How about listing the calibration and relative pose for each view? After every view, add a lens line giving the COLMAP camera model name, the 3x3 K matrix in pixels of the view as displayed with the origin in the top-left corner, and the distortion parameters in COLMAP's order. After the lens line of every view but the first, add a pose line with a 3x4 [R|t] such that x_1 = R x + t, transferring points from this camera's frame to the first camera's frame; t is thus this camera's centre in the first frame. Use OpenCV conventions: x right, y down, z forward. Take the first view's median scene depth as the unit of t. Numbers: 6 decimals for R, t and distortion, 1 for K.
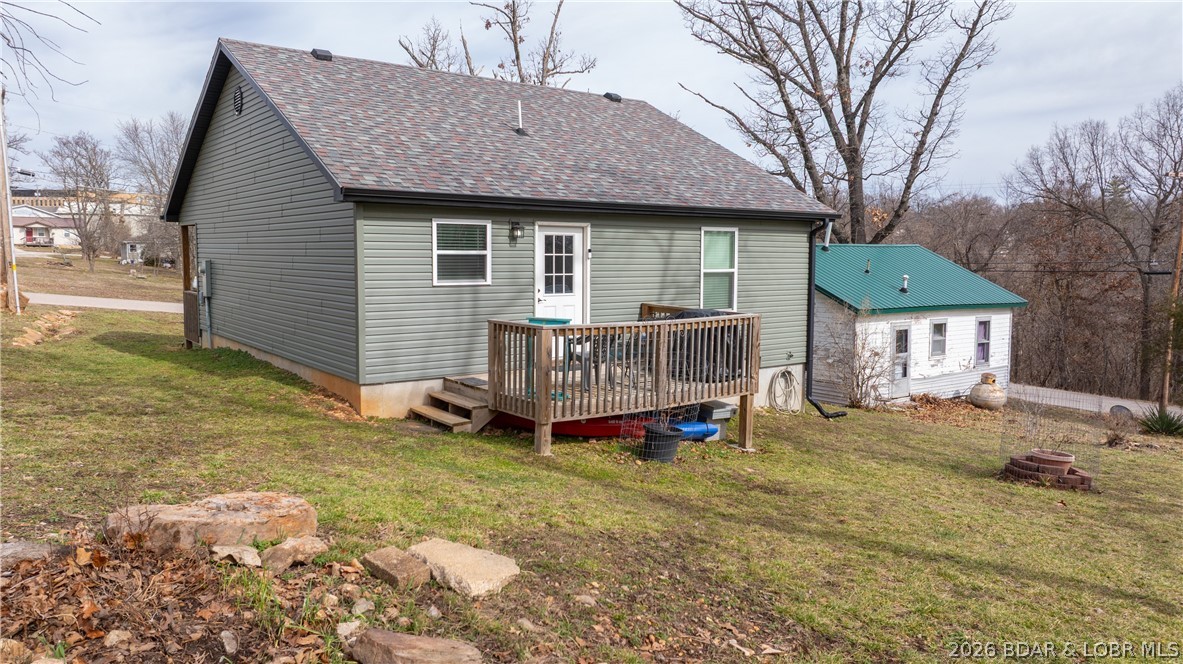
lens RADIAL K [[826.6, 0, 596.2], [0, 826.6, 329.7], [0, 0, 1]] dist [-0.039107, 0.031648]
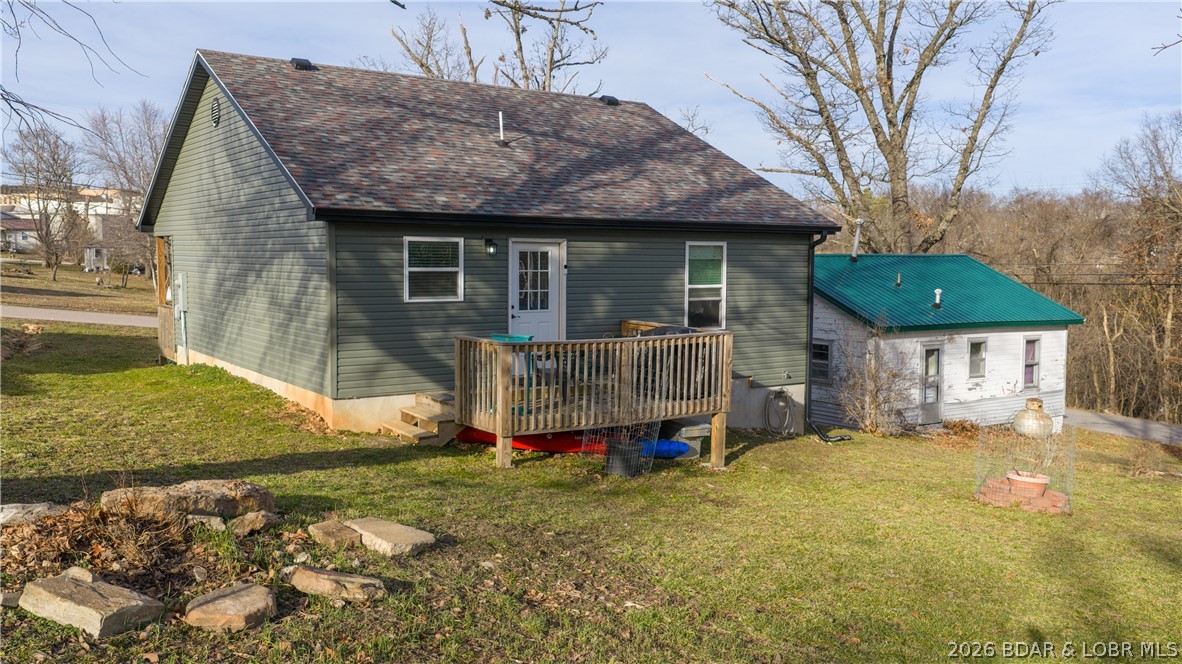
lens RADIAL K [[975.0, 0, 591.1], [0, 975.0, 333.0], [0, 0, 1]] dist [0.002867, -0.016144]
pose [[0.999006, 0.004337, -0.044355, 0.043651], [-0.005041, 0.999863, -0.015761, 0.001170], [0.044281, 0.015969, 0.998892, -0.095348]]
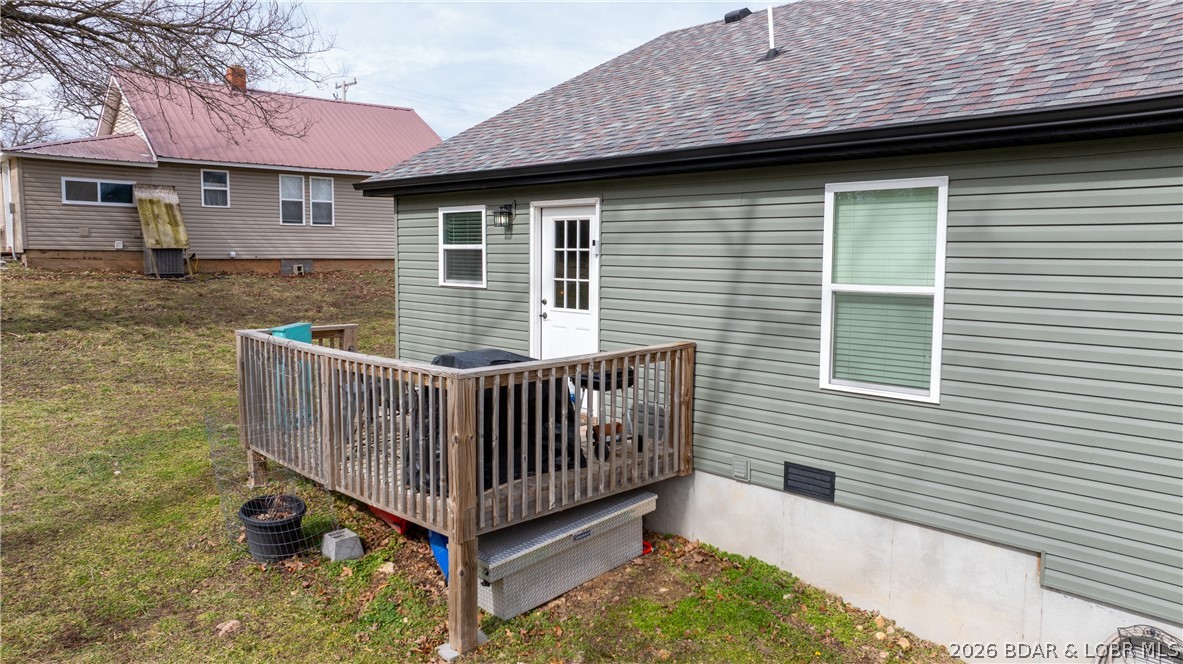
lens RADIAL K [[826.6, 0, 596.0], [0, 826.6, 330.8], [0, 0, 1]] dist [-0.039107, 0.031648]
pose [[0.123405, 0.086455, -0.988583, 0.349323], [-0.101377, 0.992084, 0.074106, -0.044455], [0.987165, 0.091075, 0.131193, 0.538474]]
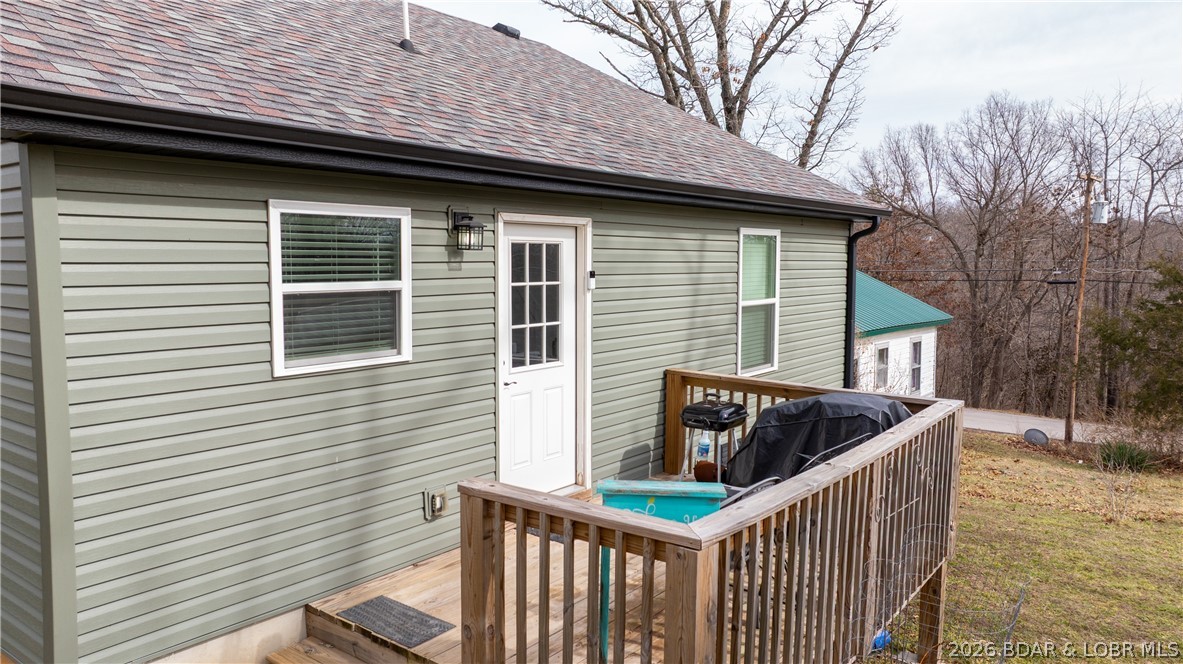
lens RADIAL K [[826.6, 0, 595.4], [0, 826.6, 327.3], [0, 0, 1]] dist [-0.039107, 0.031648]
pose [[0.964713, -0.024197, 0.262190, -0.078644], [0.025732, 0.999666, -0.002423, -0.036555], [-0.262044, 0.009084, 0.965013, 0.305430]]
